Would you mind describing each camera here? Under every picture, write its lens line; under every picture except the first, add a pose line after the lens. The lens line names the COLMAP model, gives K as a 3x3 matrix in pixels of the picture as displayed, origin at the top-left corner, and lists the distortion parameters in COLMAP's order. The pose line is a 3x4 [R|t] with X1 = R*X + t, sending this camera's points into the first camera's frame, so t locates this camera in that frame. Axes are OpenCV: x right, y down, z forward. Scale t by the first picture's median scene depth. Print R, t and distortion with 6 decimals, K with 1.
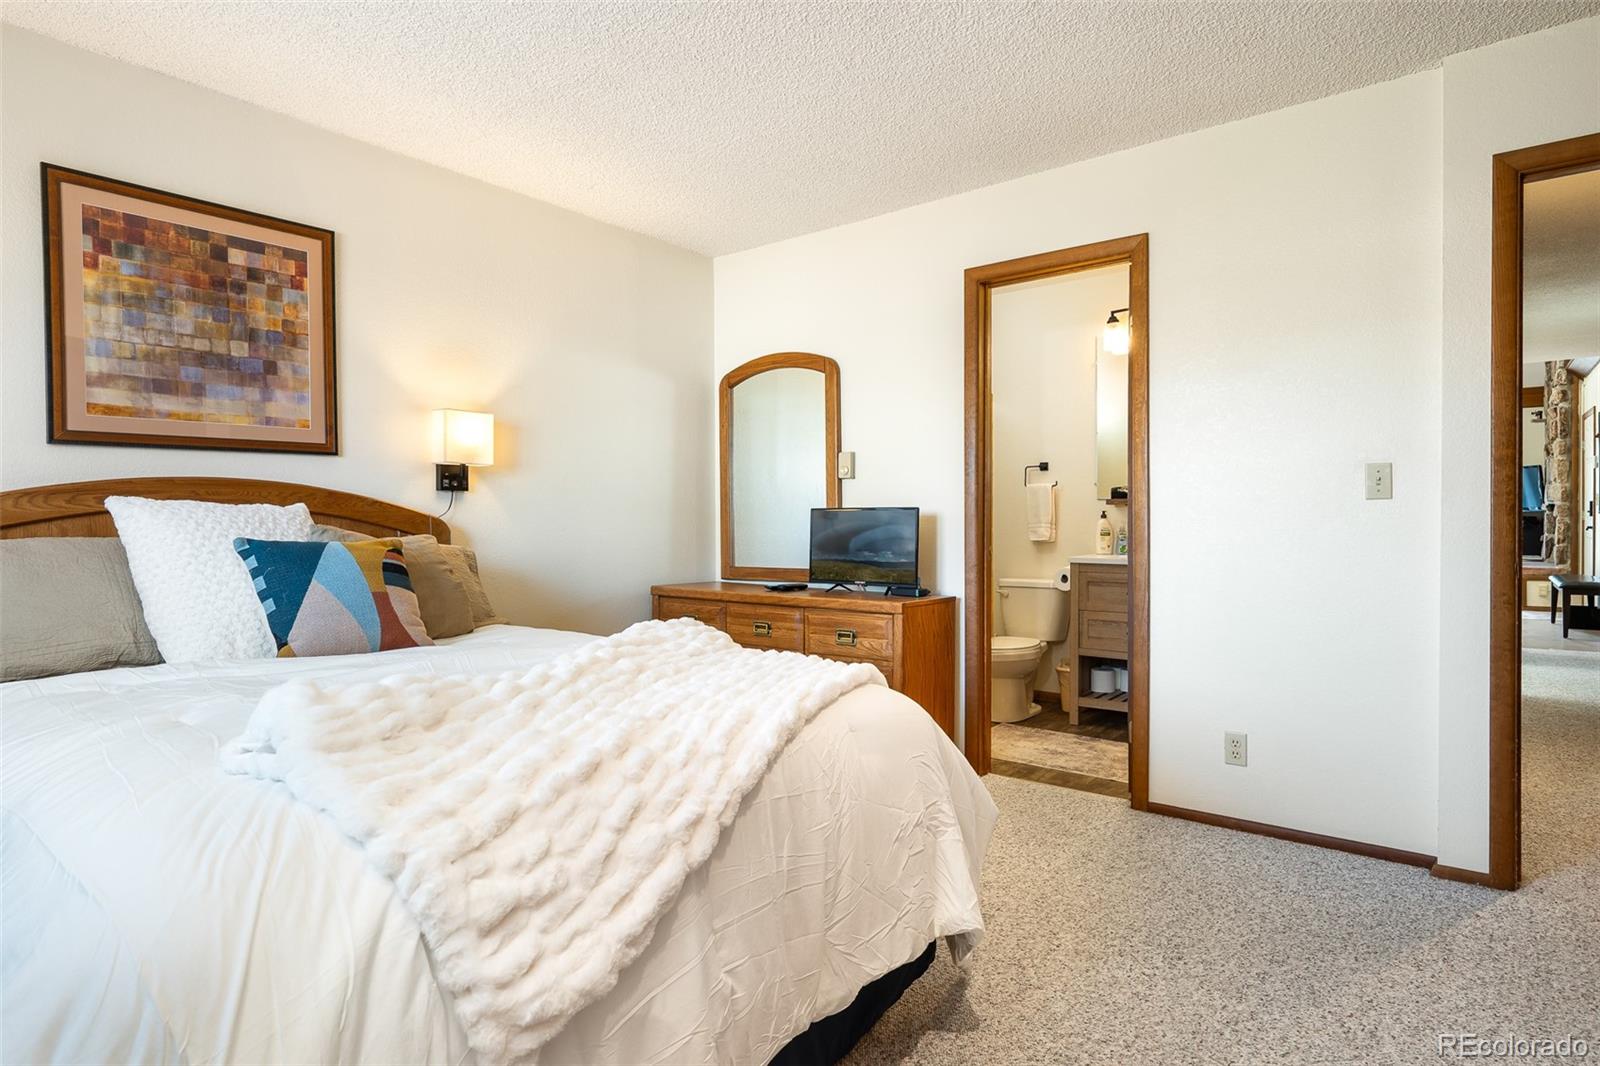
lens RADIAL K [[860.5, 0, 801.6], [0, 860.5, 532.2], [0, 0, 1]] dist [0.004831, 0.001359]
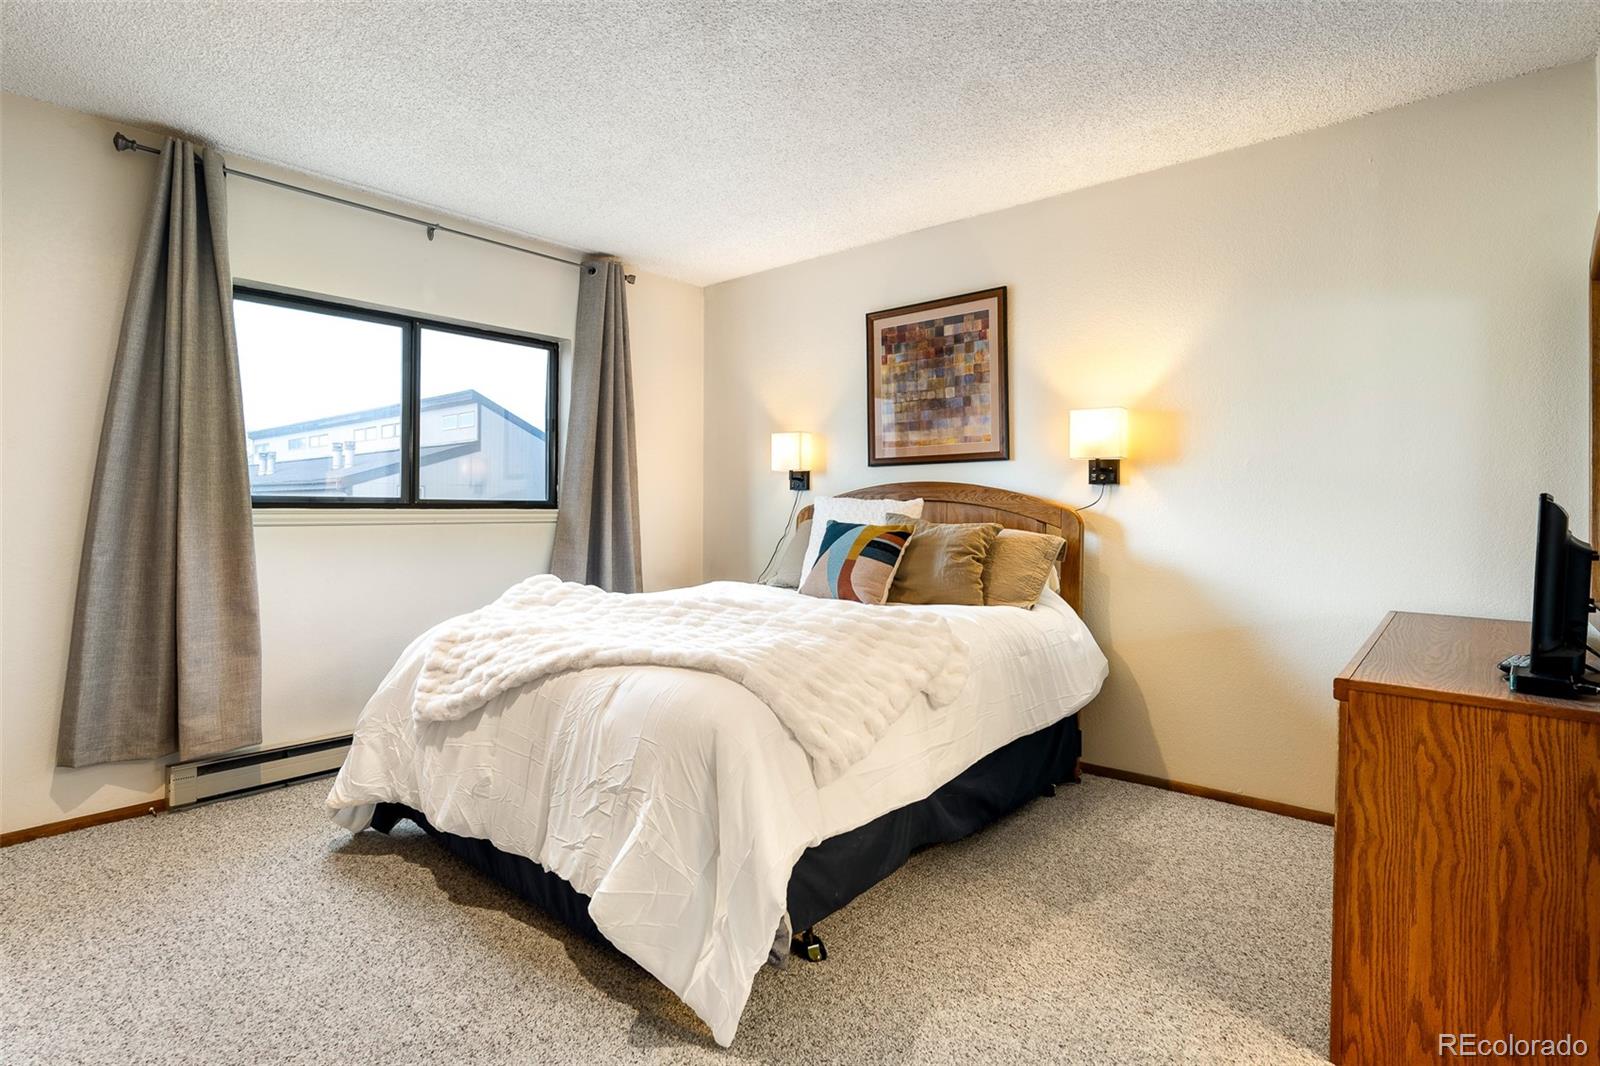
lens RADIAL K [[811.1, 0, 799.2], [0, 811.1, 516.1], [0, 0, 1]] dist [-0.000116, -0.000538]
pose [[-0.023611, 0.011881, -0.999651, 0.730727], [-0.021757, 0.999686, 0.012396, -0.015300], [0.999484, 0.022042, -0.023345, 0.785699]]
